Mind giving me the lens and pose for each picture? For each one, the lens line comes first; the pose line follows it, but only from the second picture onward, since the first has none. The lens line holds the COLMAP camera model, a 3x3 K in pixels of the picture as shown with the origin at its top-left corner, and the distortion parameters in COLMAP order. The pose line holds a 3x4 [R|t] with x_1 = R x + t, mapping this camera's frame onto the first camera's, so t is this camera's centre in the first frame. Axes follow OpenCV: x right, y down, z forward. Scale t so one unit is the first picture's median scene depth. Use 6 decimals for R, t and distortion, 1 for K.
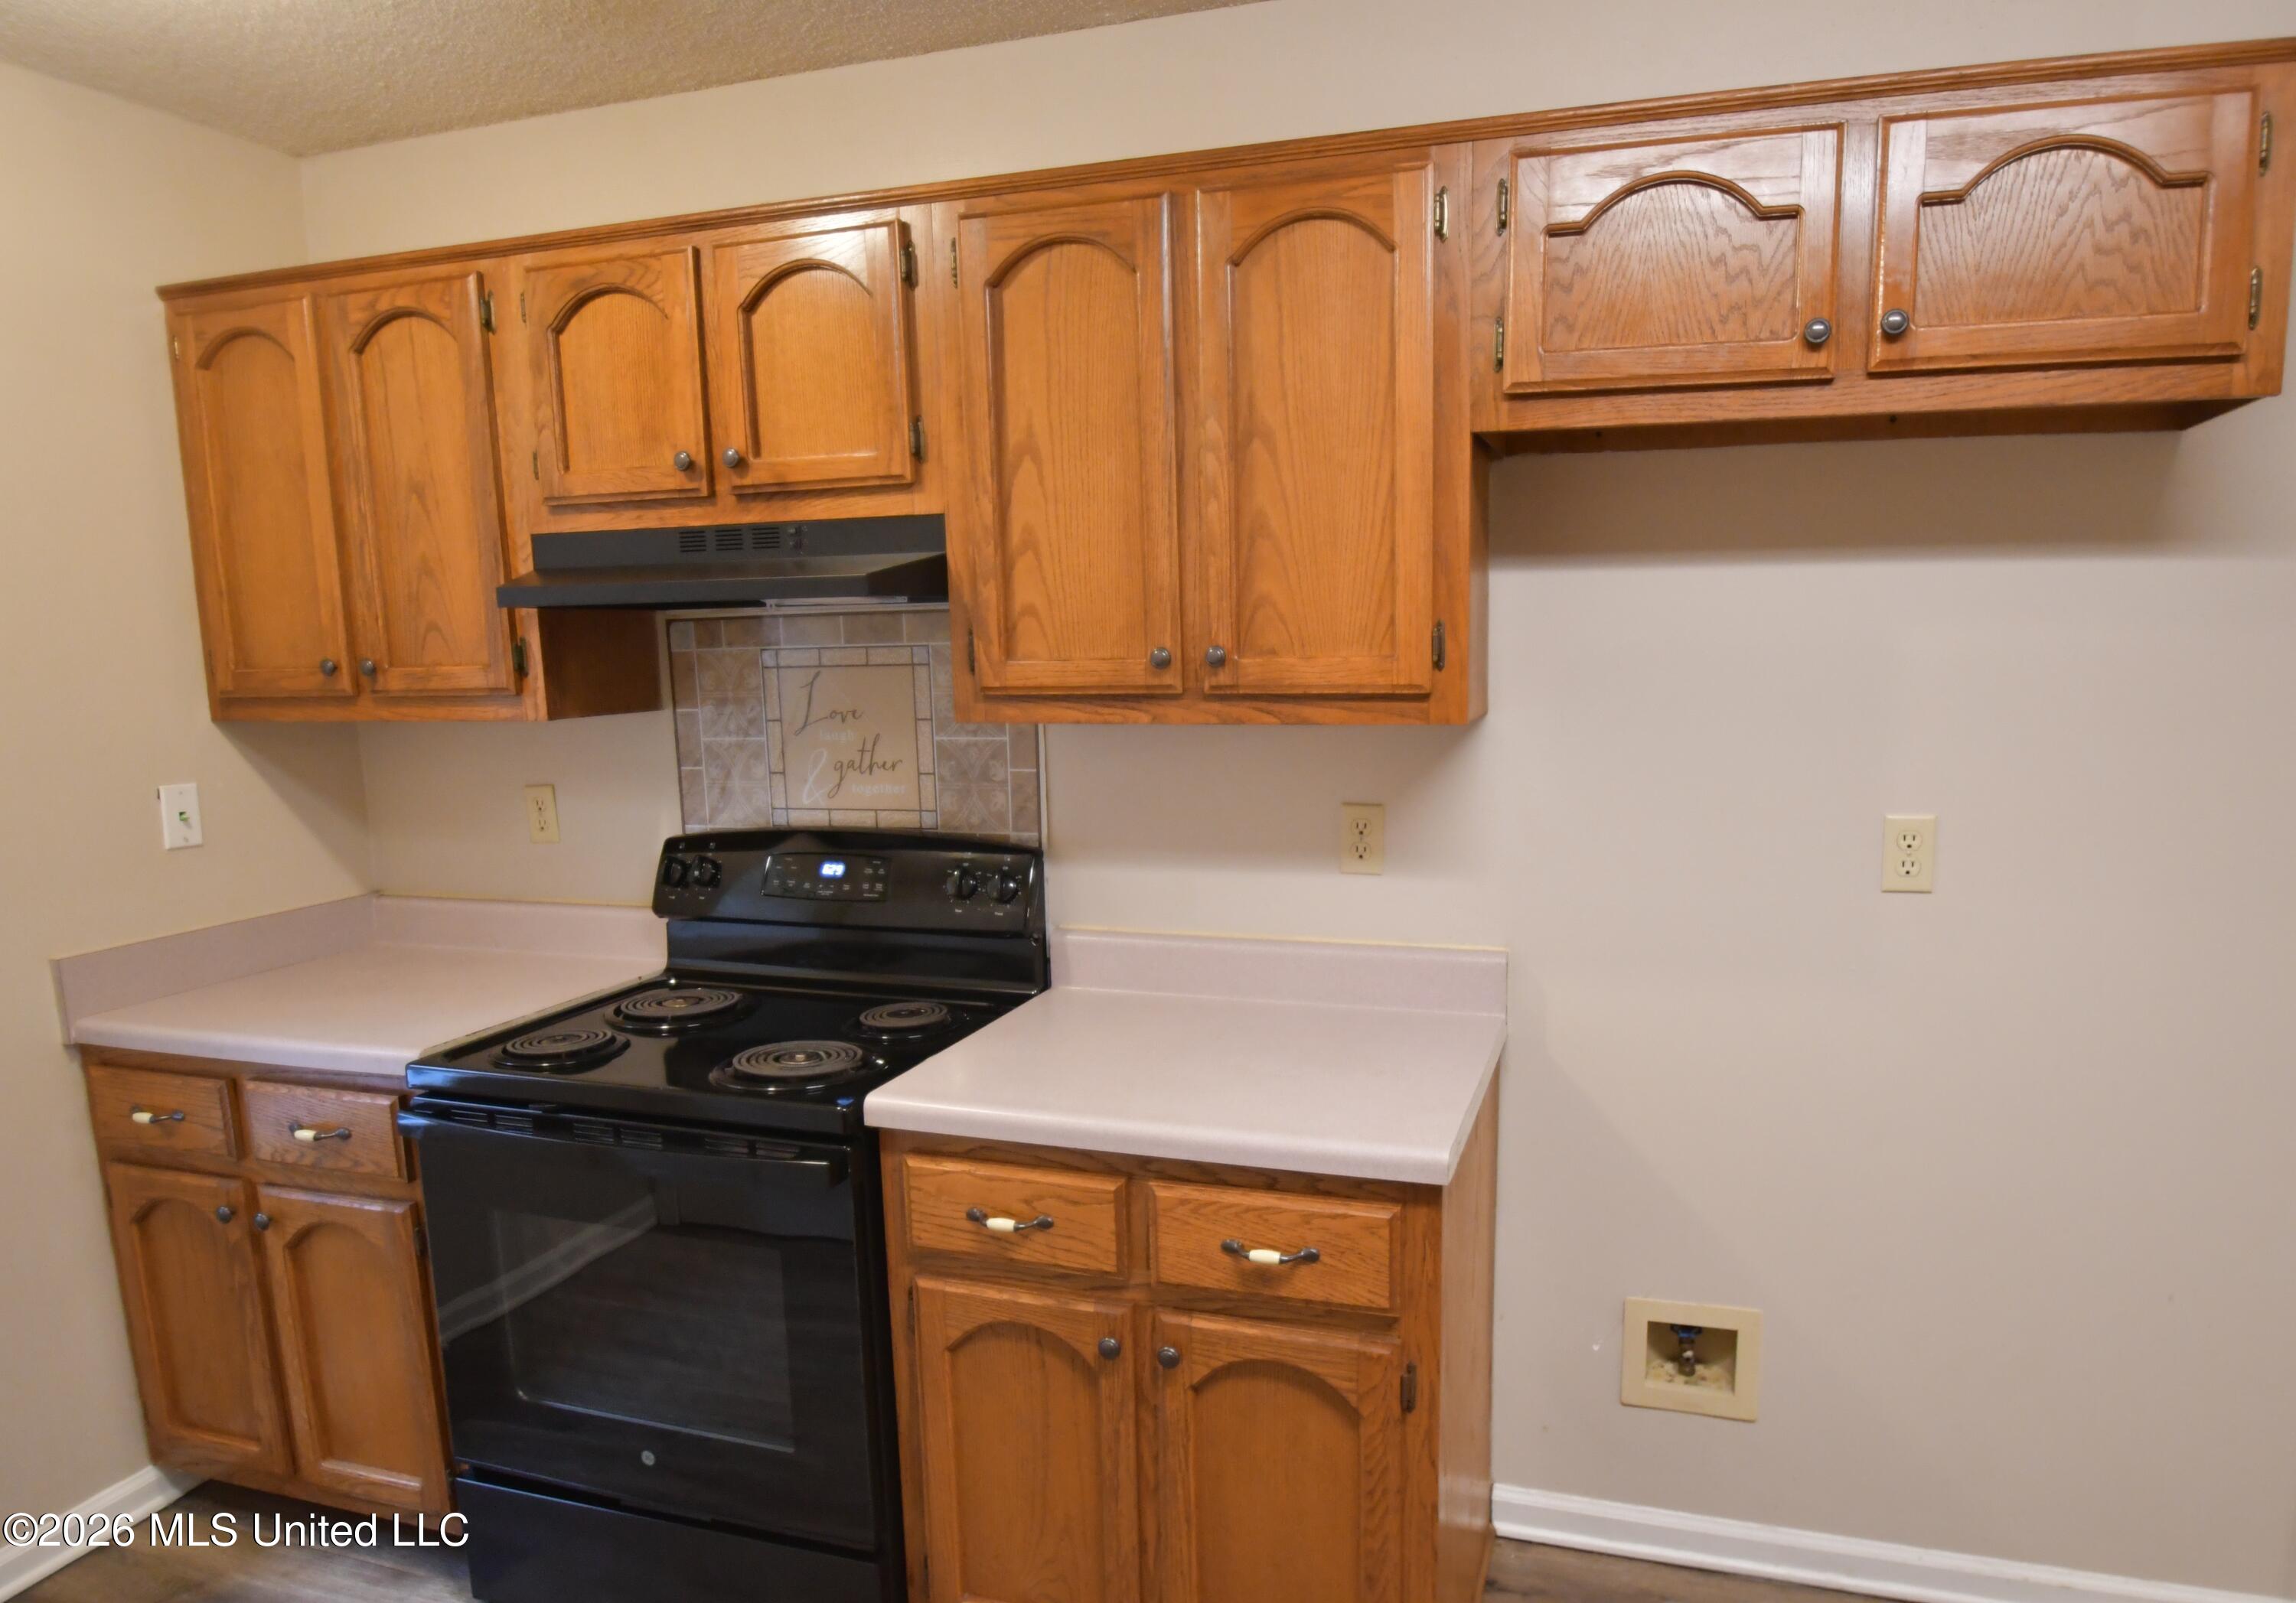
lens RADIAL K [[1497.5, 0, 1148.0], [0, 1497.5, 801.5], [0, 0, 1]] dist [-0.037904, -0.000062]
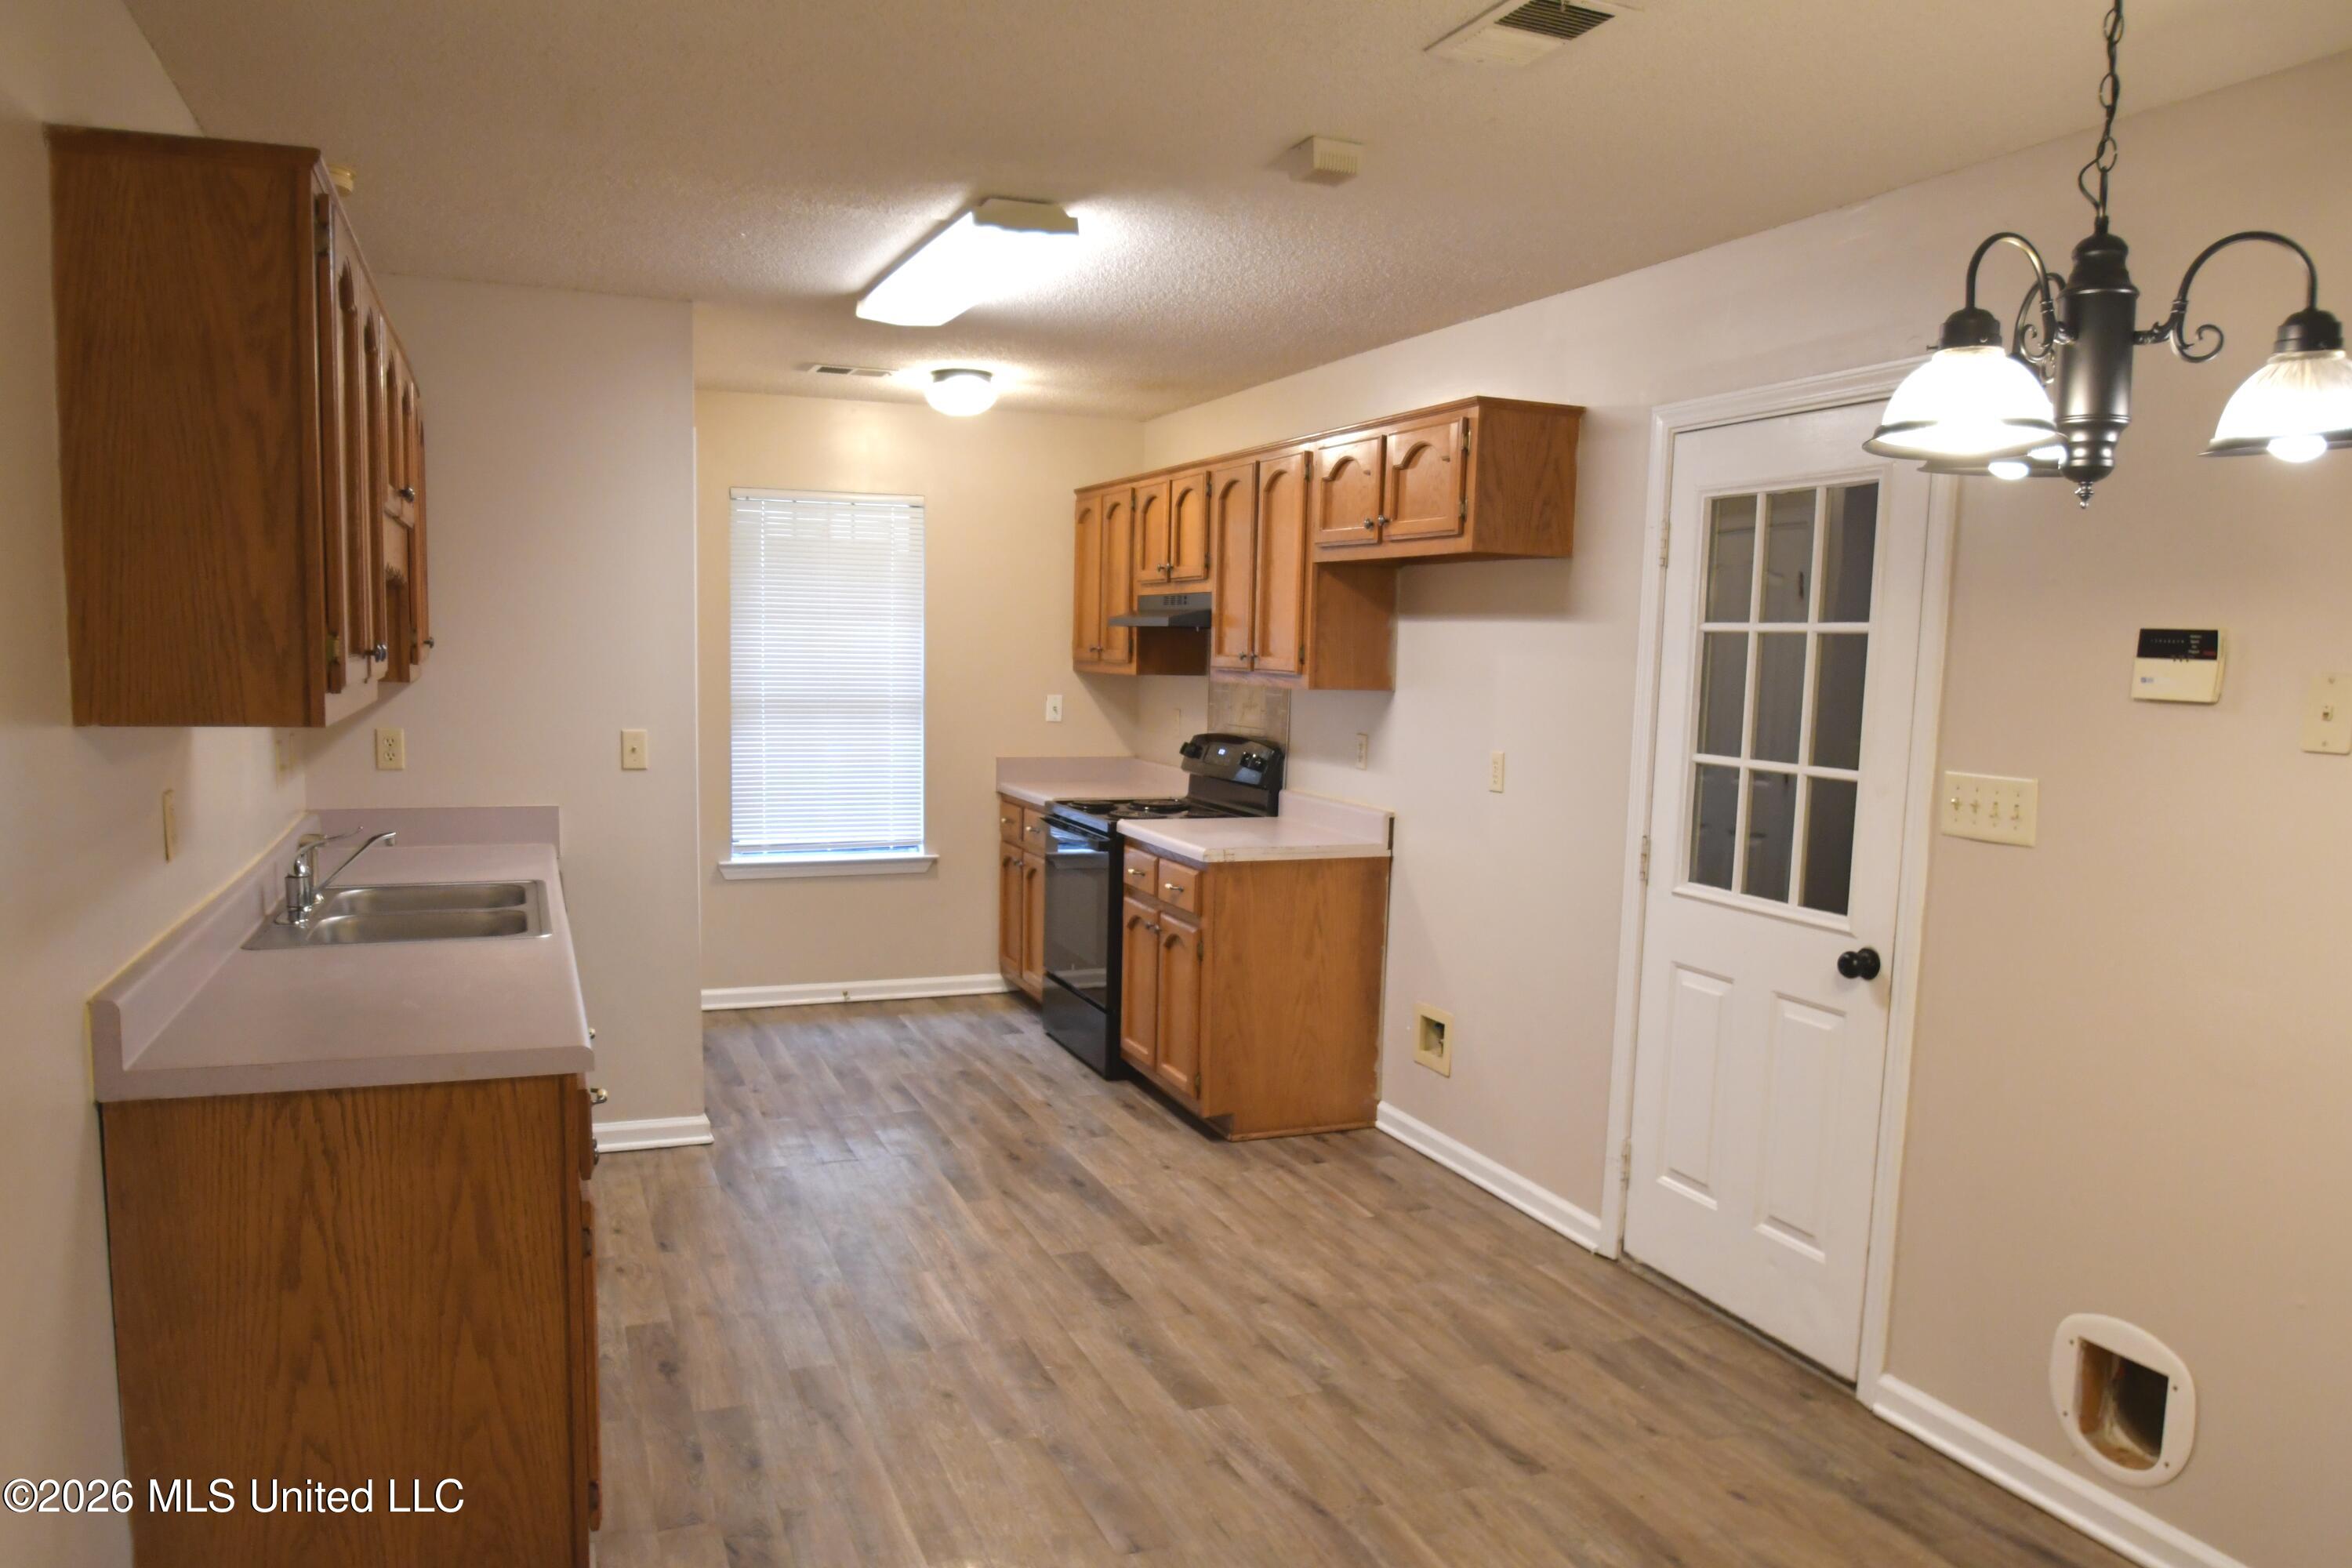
lens RADIAL K [[1666.0, 0, 1176.0], [0, 1666.0, 784.0], [0, 0, 1]] dist [-0.032745, -0.003400]
pose [[0.638376, 0.106462, -0.762327, 1.624604], [-0.152953, 0.988184, 0.009921, 0.078010], [0.754375, 0.110267, 0.647116, -0.613885]]
